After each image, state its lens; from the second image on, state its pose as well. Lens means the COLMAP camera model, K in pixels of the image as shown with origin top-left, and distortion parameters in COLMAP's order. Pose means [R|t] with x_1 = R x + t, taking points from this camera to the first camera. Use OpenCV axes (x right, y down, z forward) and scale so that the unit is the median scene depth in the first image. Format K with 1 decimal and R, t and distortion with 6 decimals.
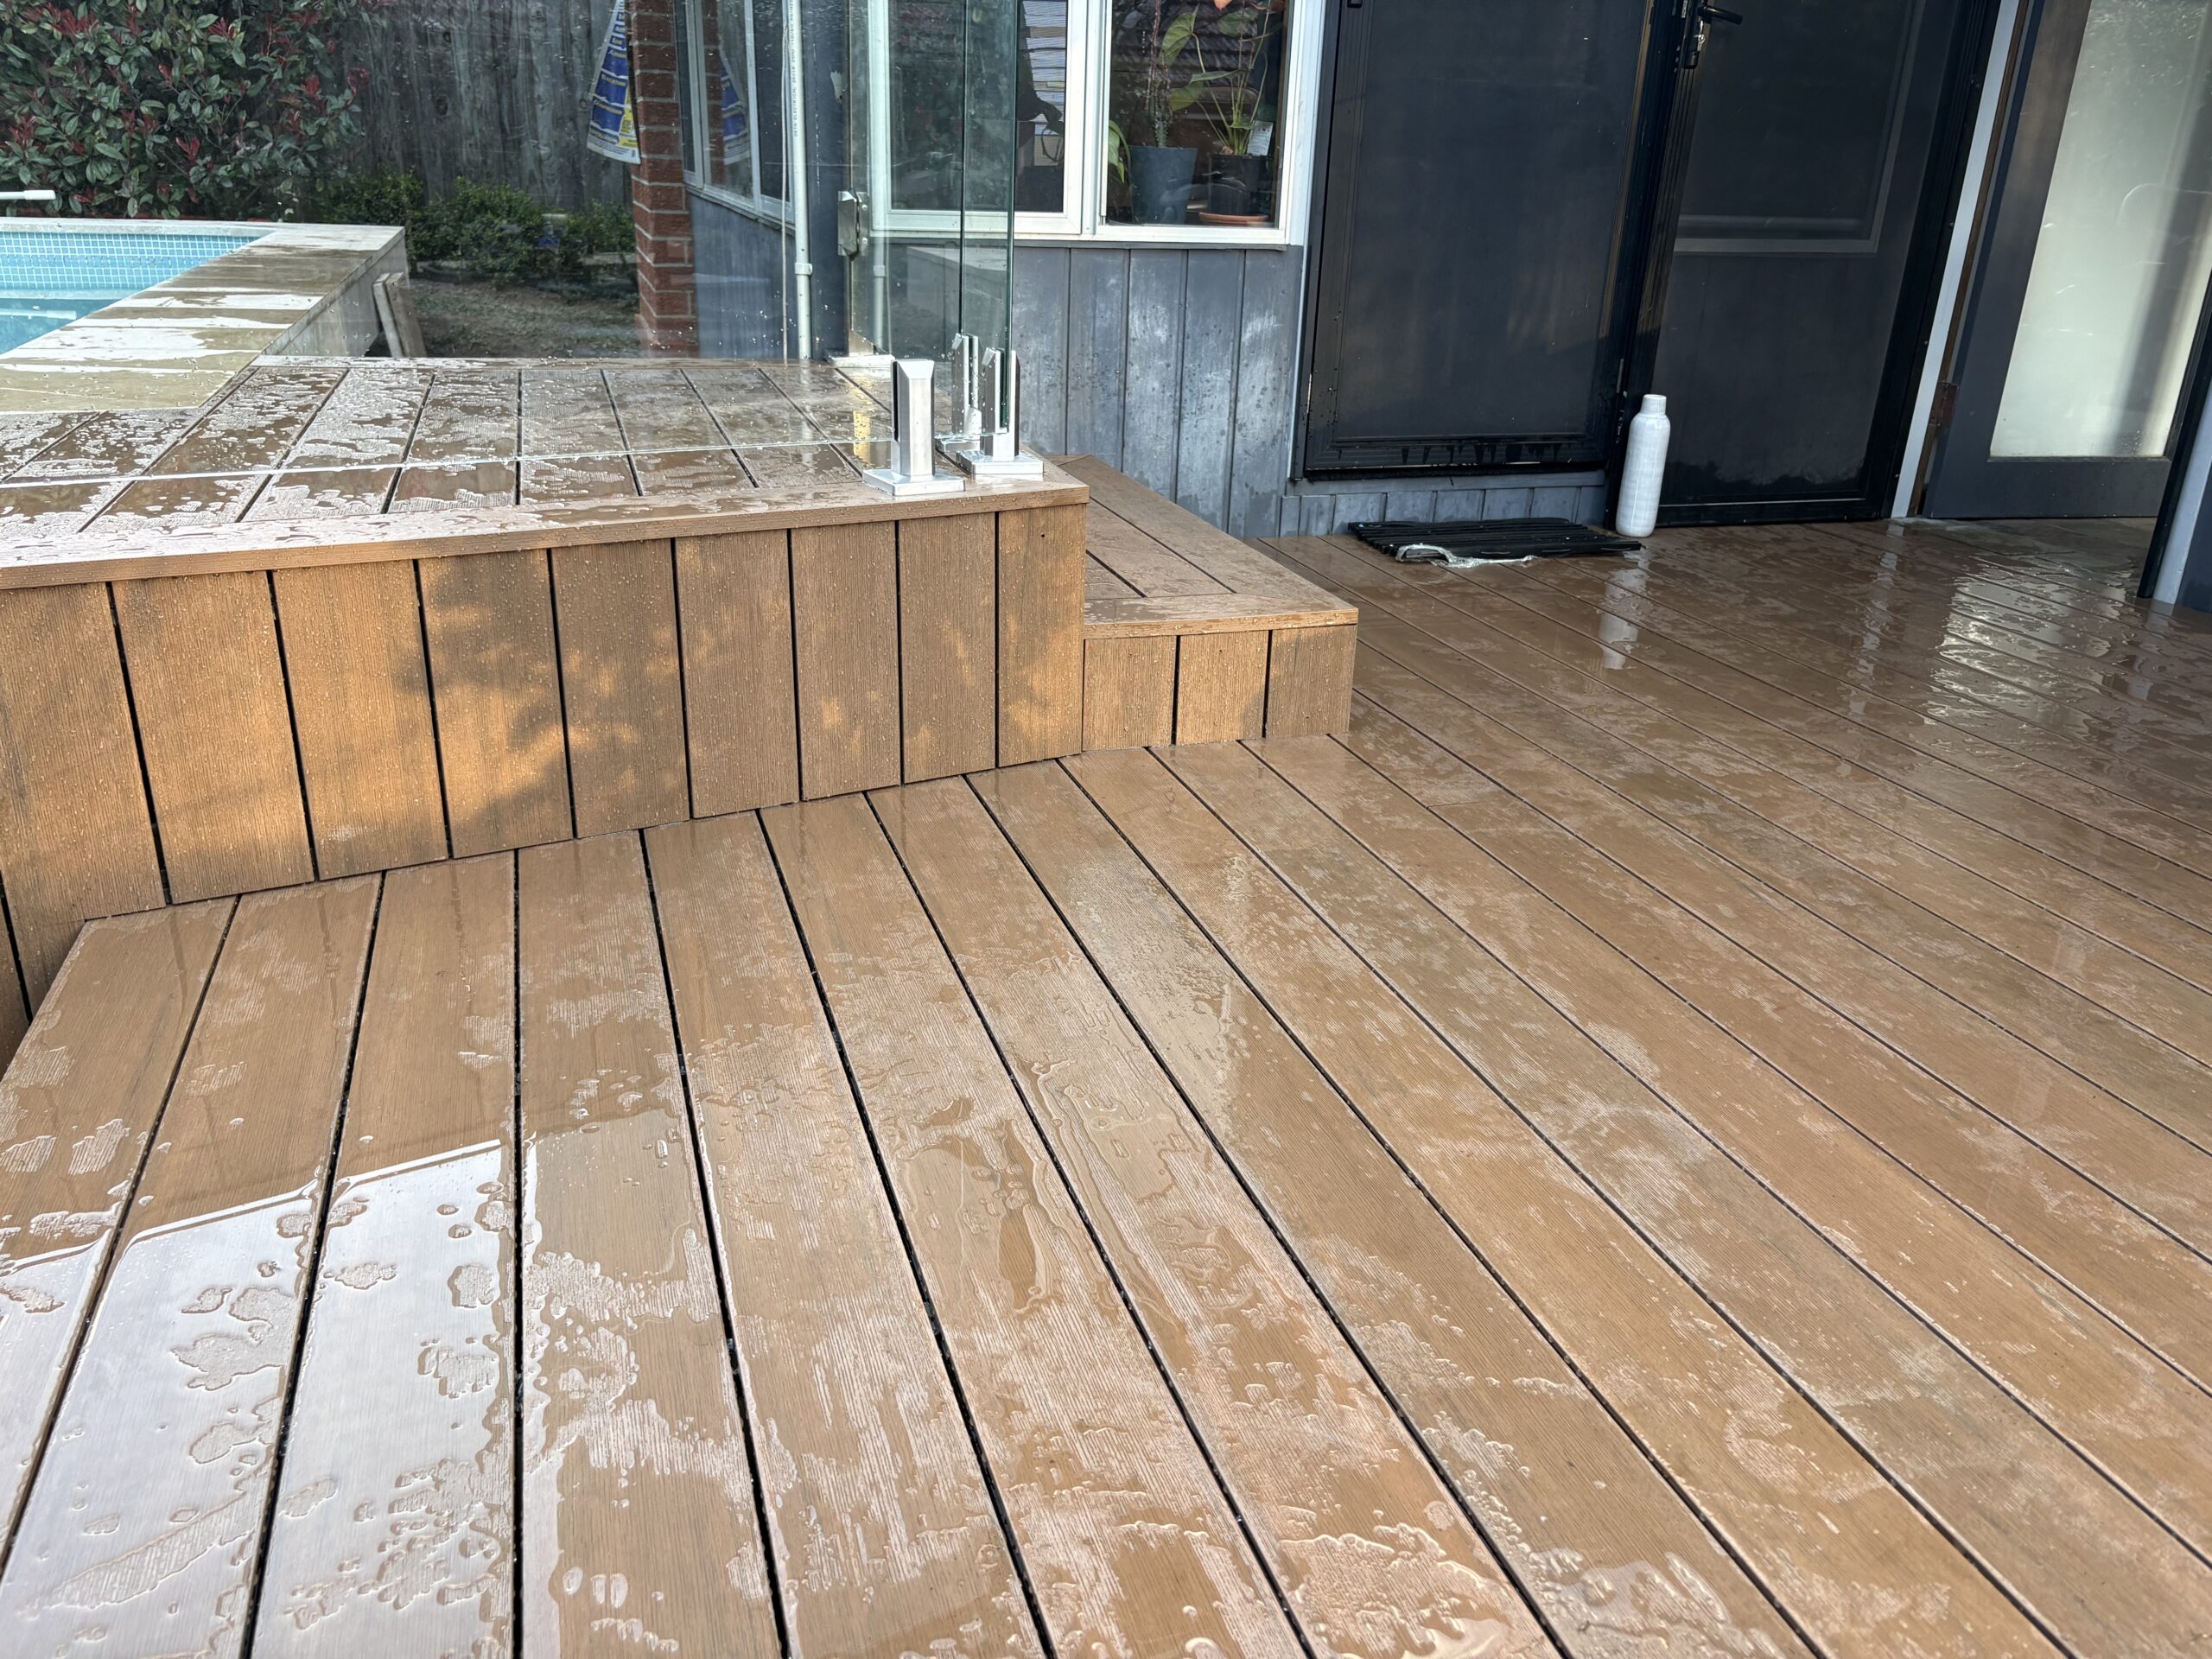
lens RADIAL K [[1690.3, 0, 1099.3], [0, 1690.3, 819.3], [0, 0, 1]] dist [0.060567, -0.071221]
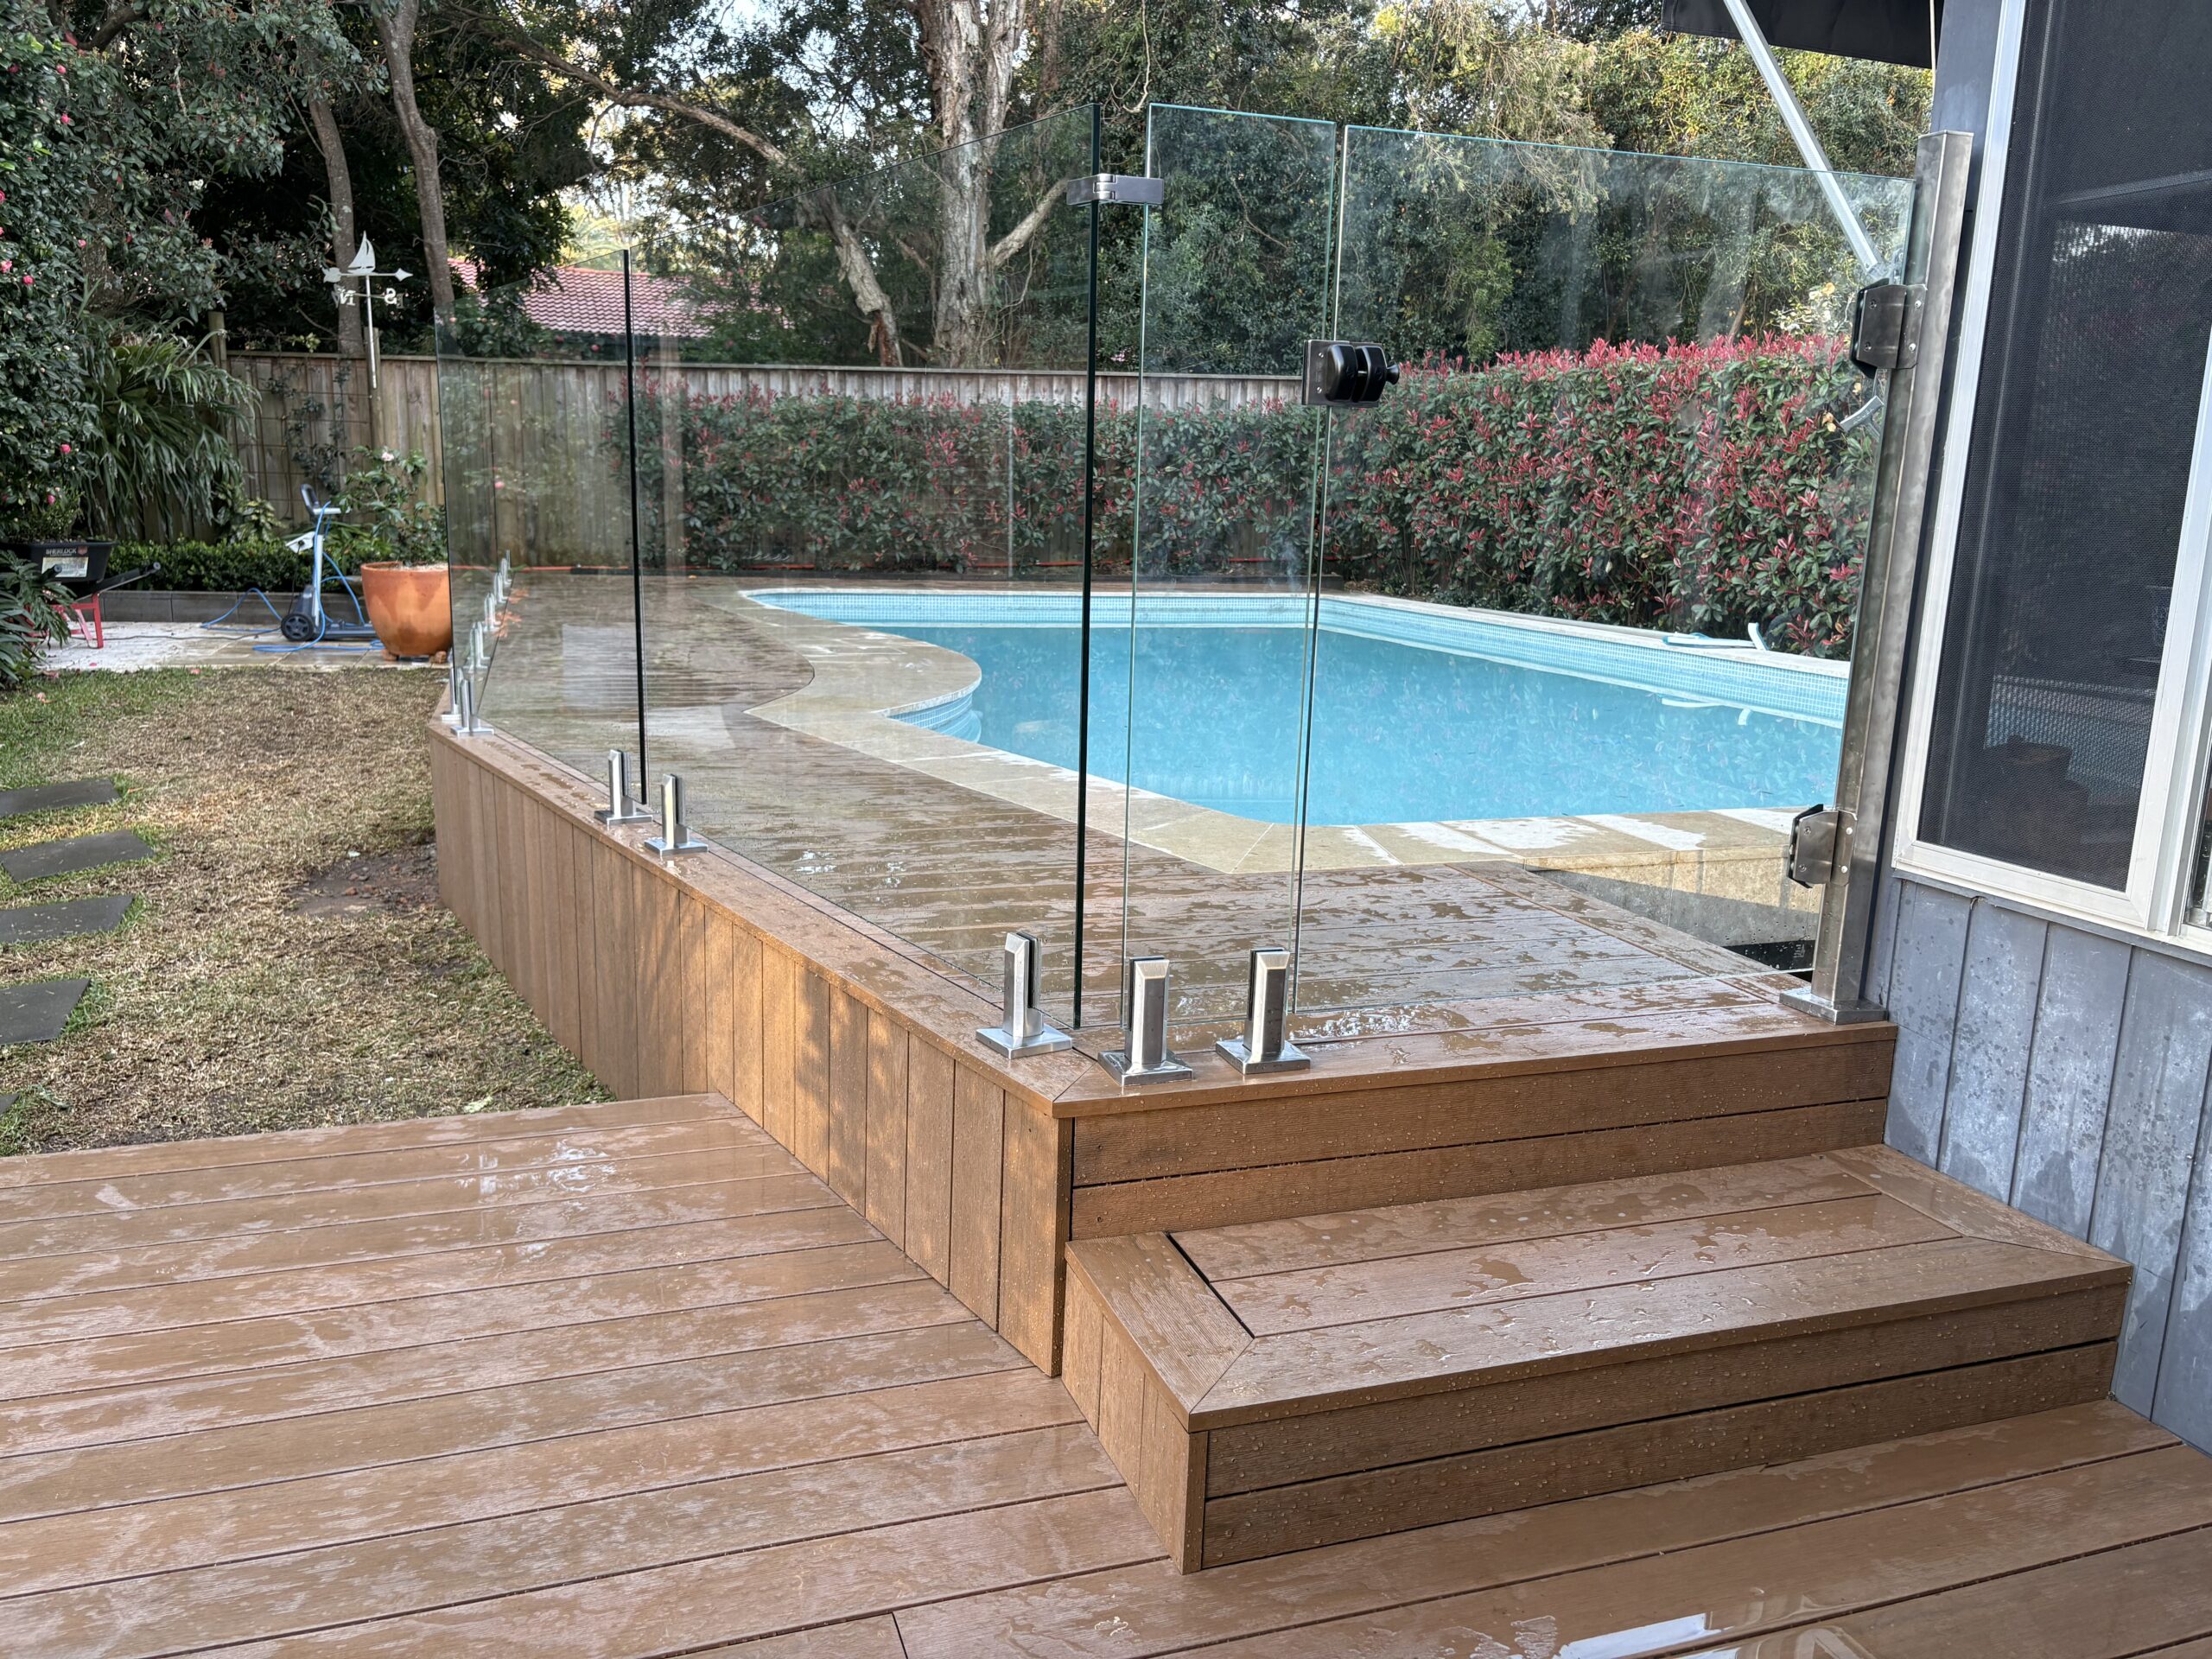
lens RADIAL K [[1690.3, 0, 1099.3], [0, 1690.3, 819.3], [0, 0, 1]] dist [0.060567, -0.071221]
pose [[0.026653, 0.160677, -0.986647, 0.554675], [-0.397250, 0.907420, 0.137043, -0.293855], [0.917323, 0.388293, 0.088015, 0.538434]]
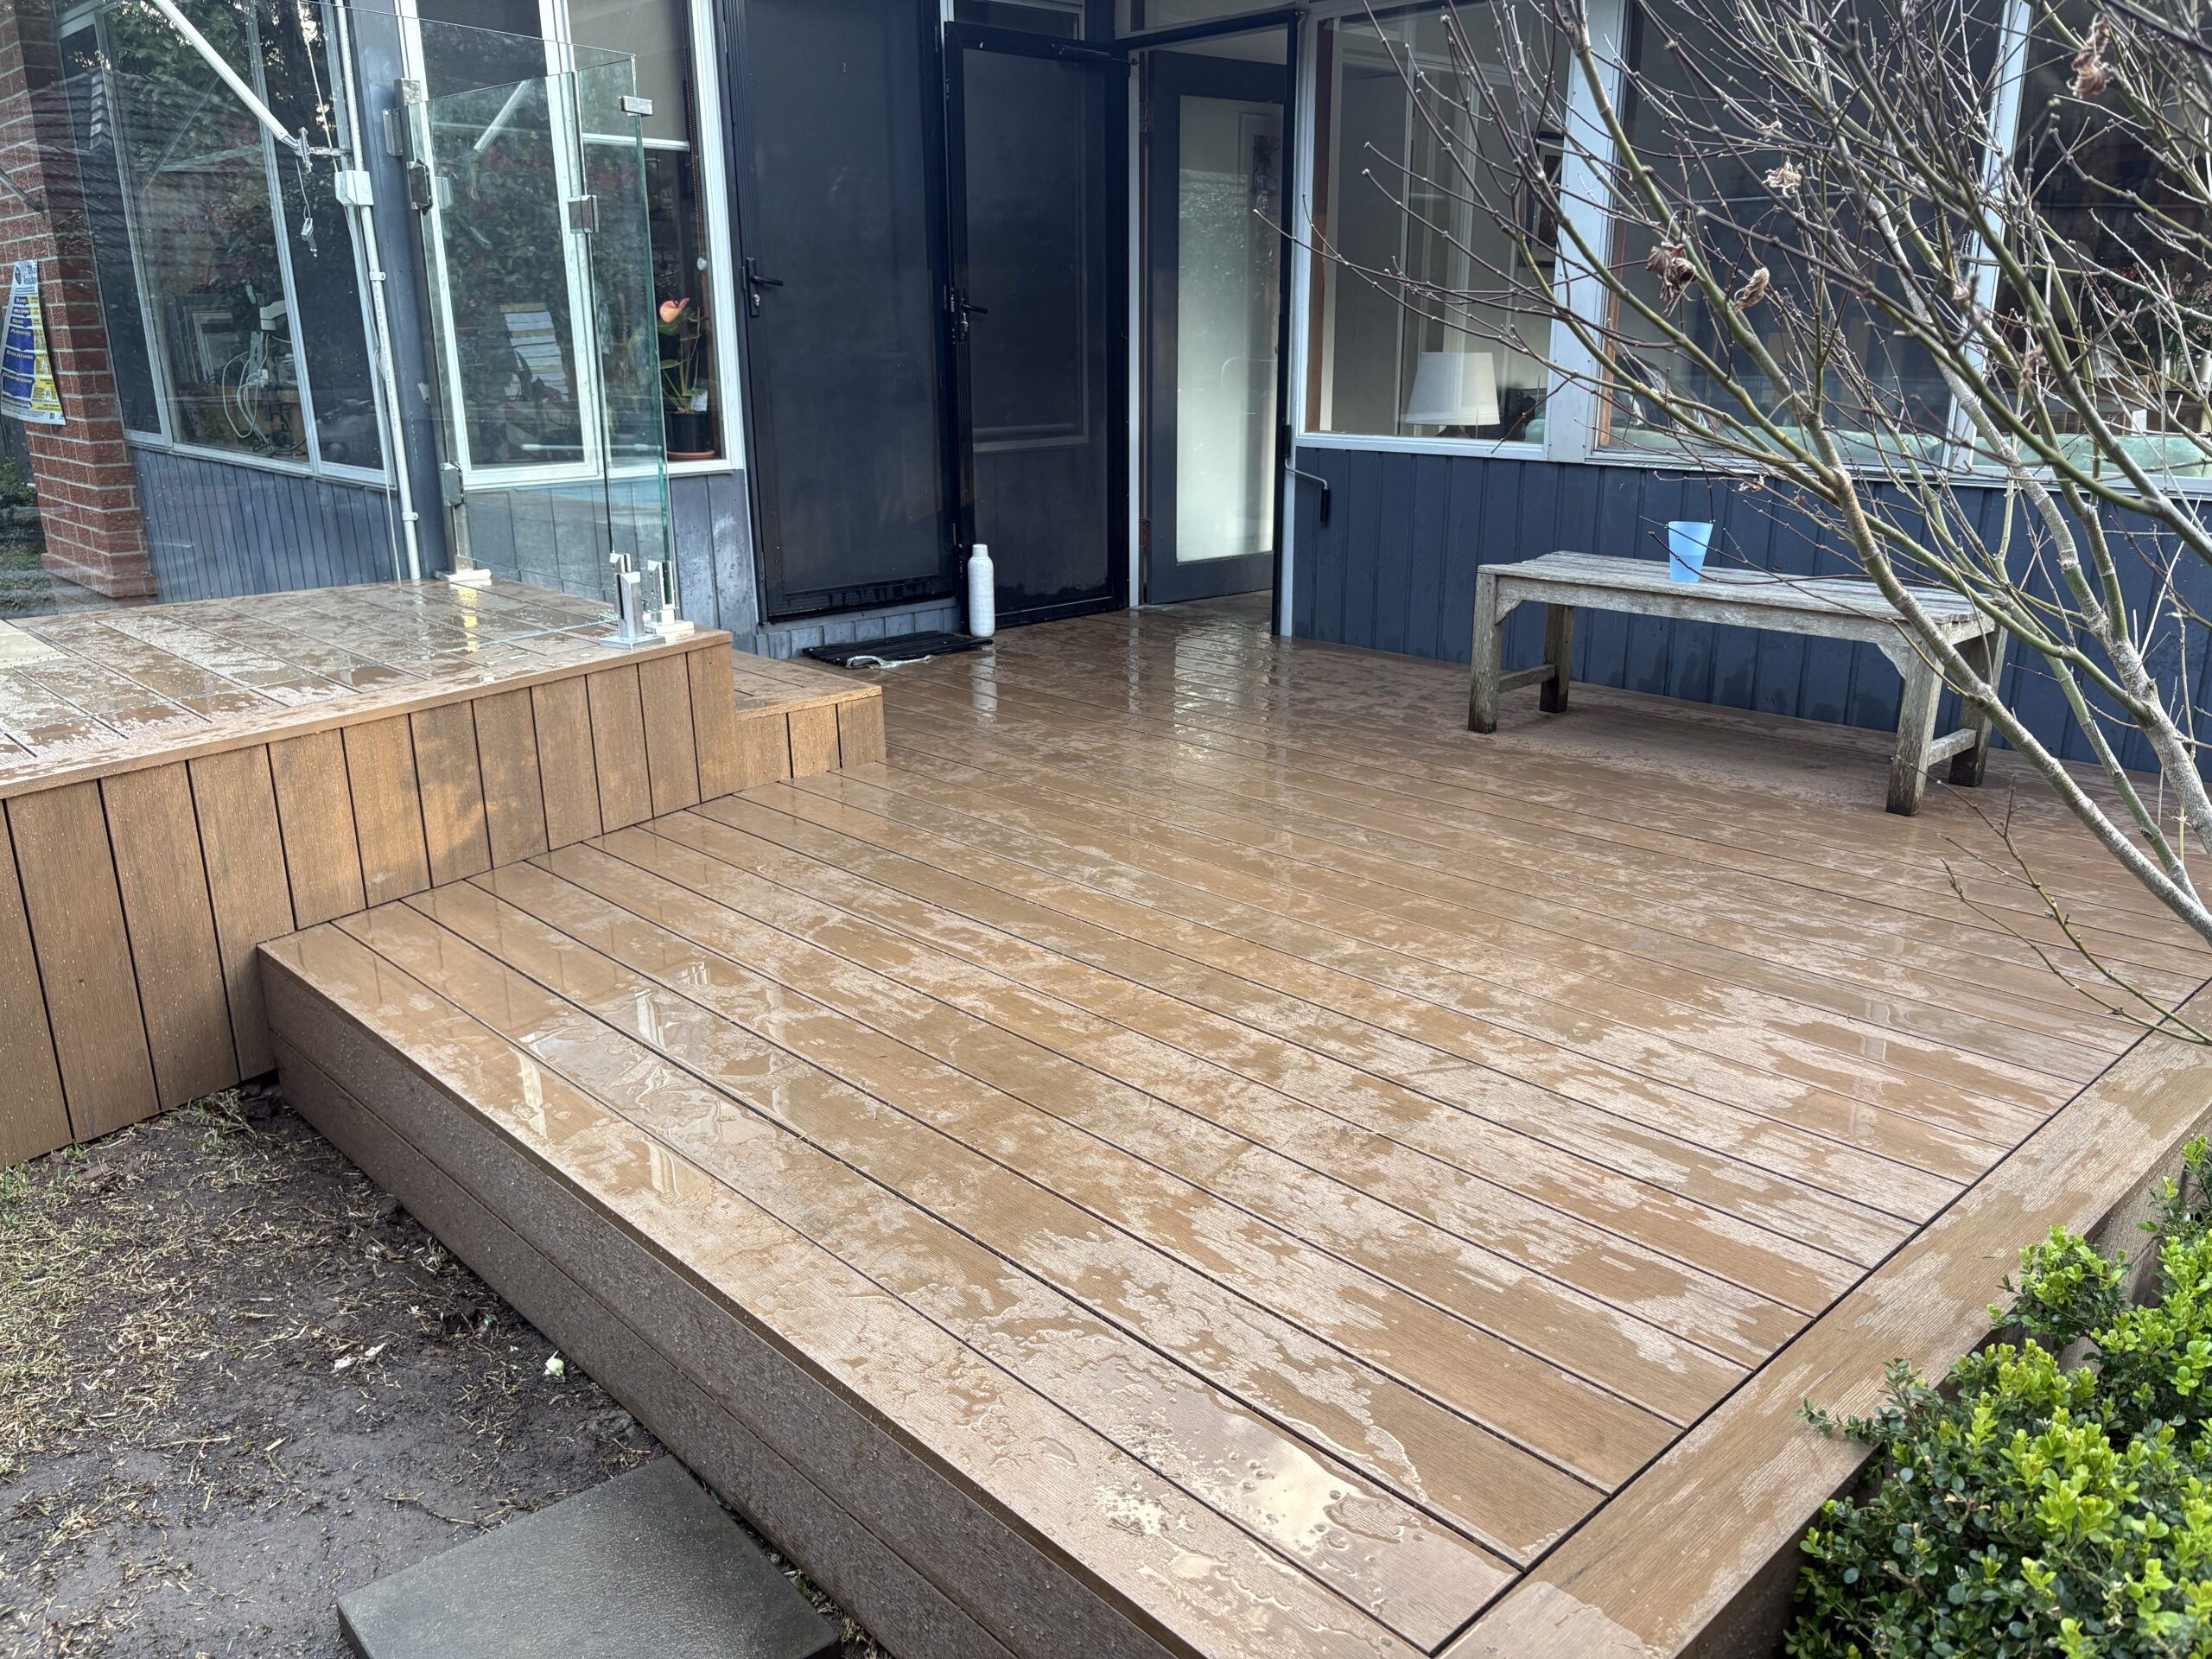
lens RADIAL K [[1690.3, 0, 1099.3], [0, 1690.3, 819.3], [0, 0, 1]] dist [0.060567, -0.071221]
pose [[0.902419, -0.161447, 0.399468, -0.242714], [0.194167, 0.980046, -0.042543, 0.085196], [-0.384629, 0.115955, 0.915759, -0.440173]]
